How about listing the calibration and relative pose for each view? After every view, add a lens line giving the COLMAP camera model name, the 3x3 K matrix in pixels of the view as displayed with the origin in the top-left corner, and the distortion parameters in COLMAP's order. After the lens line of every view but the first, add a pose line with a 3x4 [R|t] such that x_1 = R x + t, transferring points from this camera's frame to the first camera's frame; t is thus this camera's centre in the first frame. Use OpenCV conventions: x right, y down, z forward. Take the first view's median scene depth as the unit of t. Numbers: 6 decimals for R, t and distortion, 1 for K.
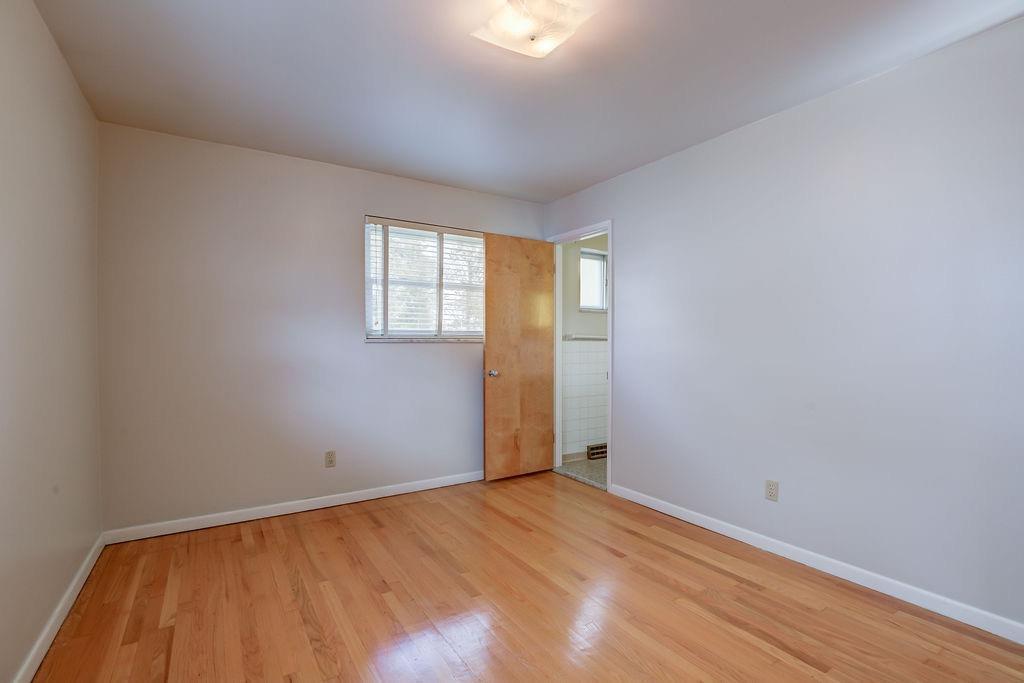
lens RADIAL K [[470.9, 0, 512.9], [0, 470.9, 361.8], [0, 0, 1]] dist [-0.036253, 0.000198]
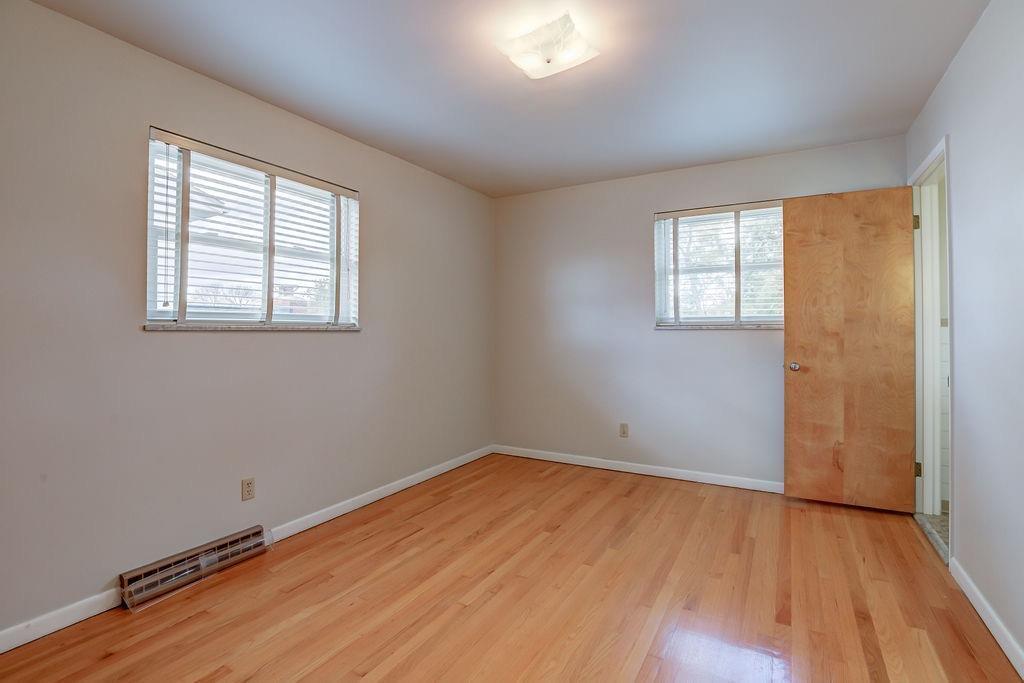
lens RADIAL K [[470.8, 0, 513.7], [0, 470.8, 333.4], [0, 0, 1]] dist [-0.038210, -0.000034]
pose [[0.459970, 0.005147, -0.887920, 0.460821], [-0.033546, 0.999370, -0.011585, -0.008099], [0.887301, 0.035115, 0.459853, 0.194068]]
